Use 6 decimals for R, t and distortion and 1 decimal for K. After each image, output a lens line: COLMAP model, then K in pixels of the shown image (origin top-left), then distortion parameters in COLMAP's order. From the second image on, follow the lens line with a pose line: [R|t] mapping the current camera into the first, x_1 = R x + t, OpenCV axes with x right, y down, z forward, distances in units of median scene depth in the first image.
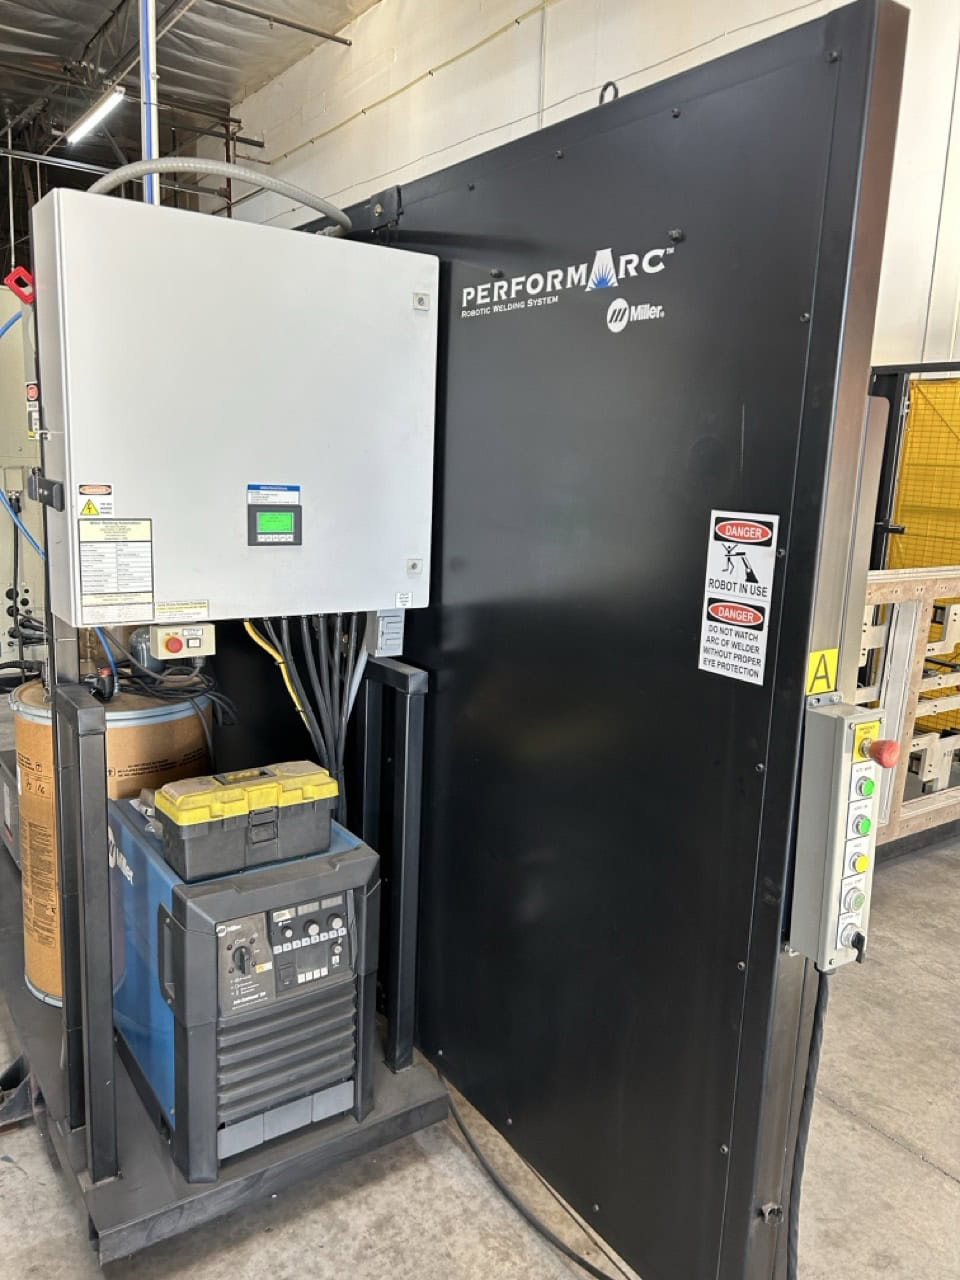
lens RADIAL K [[970.1, 0, 486.7], [0, 970.1, 639.6], [0, 0, 1]] dist [0.039798, -0.052805]
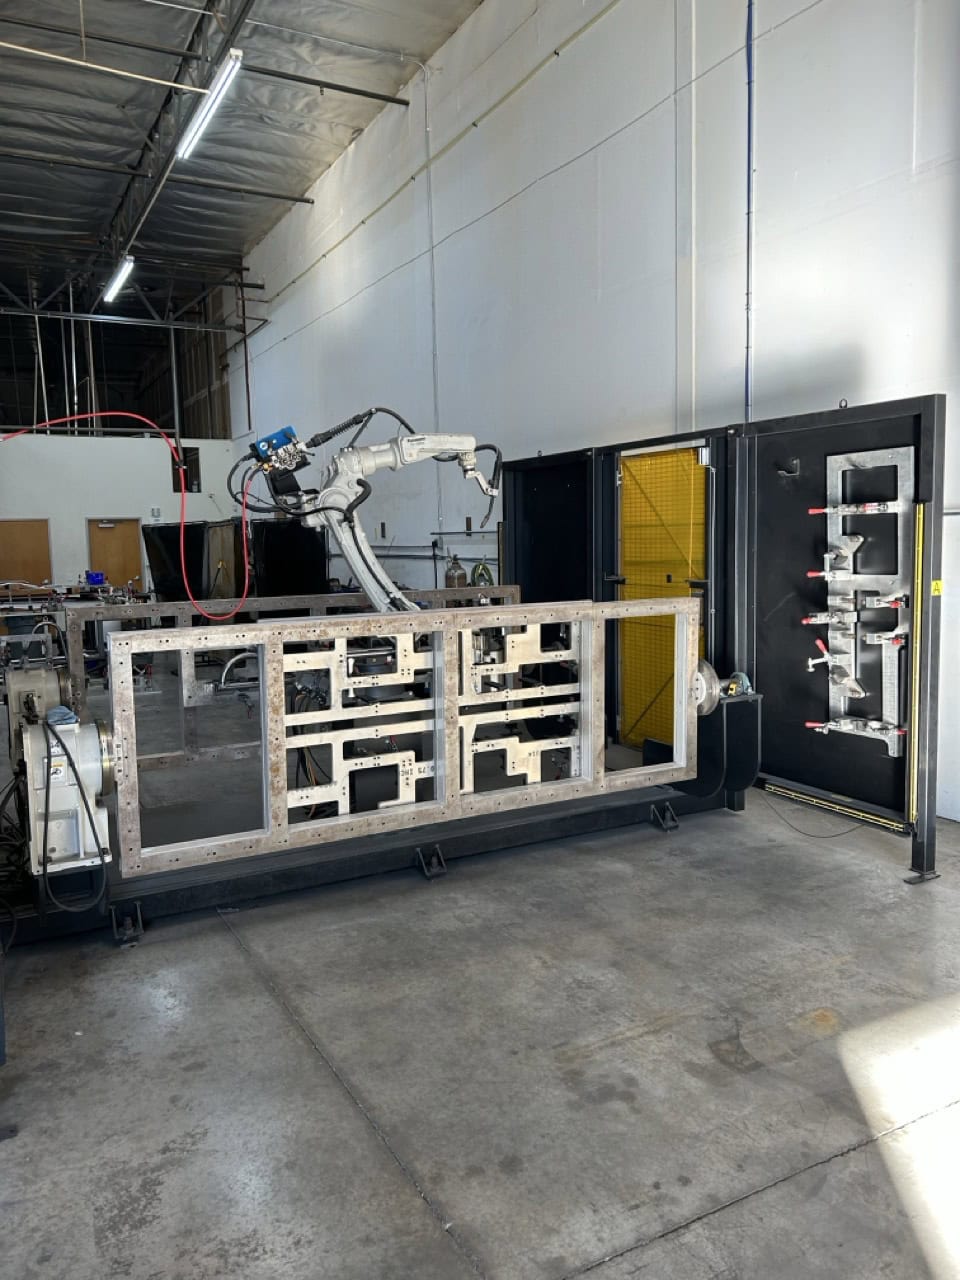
lens RADIAL K [[953.4, 0, 480.0], [0, 953.4, 640.0], [0, 0, 1]] dist [-0.000850, 0.001910]
pose [[0.990496, -0.046133, -0.129572, 0.581517], [0.035520, 0.995911, -0.083061, 0.070672], [0.132875, 0.077669, 0.988085, -0.231574]]
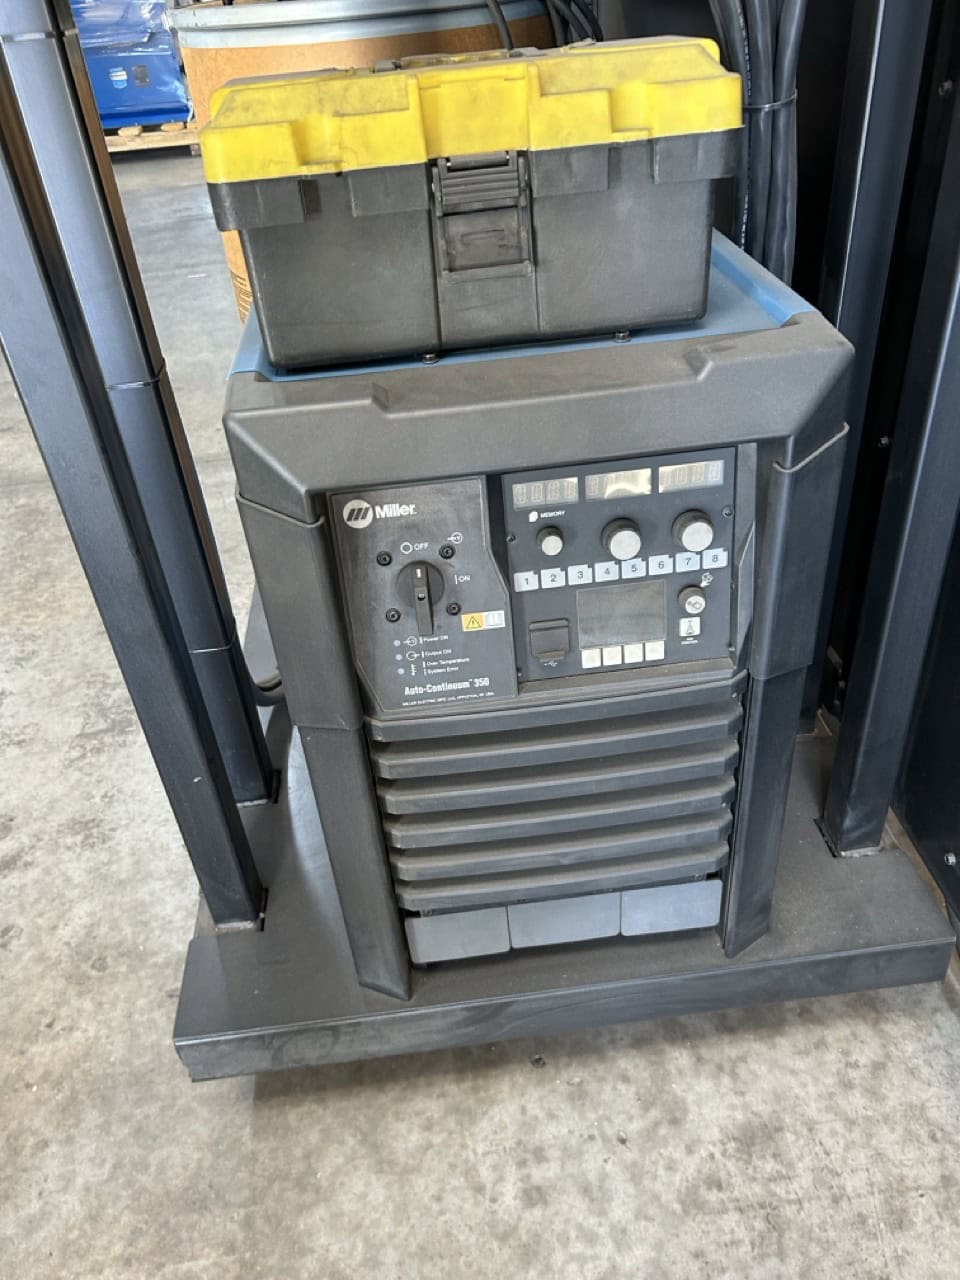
lens RADIAL K [[970.1, 0, 486.7], [0, 970.1, 639.6], [0, 0, 1]] dist [0.039798, -0.052805]
pose [[0.864576, 0.201628, -0.460277, -0.050308], [0.015479, 0.904848, 0.425453, 0.173097], [0.502264, -0.374961, 0.779189, 0.666884]]
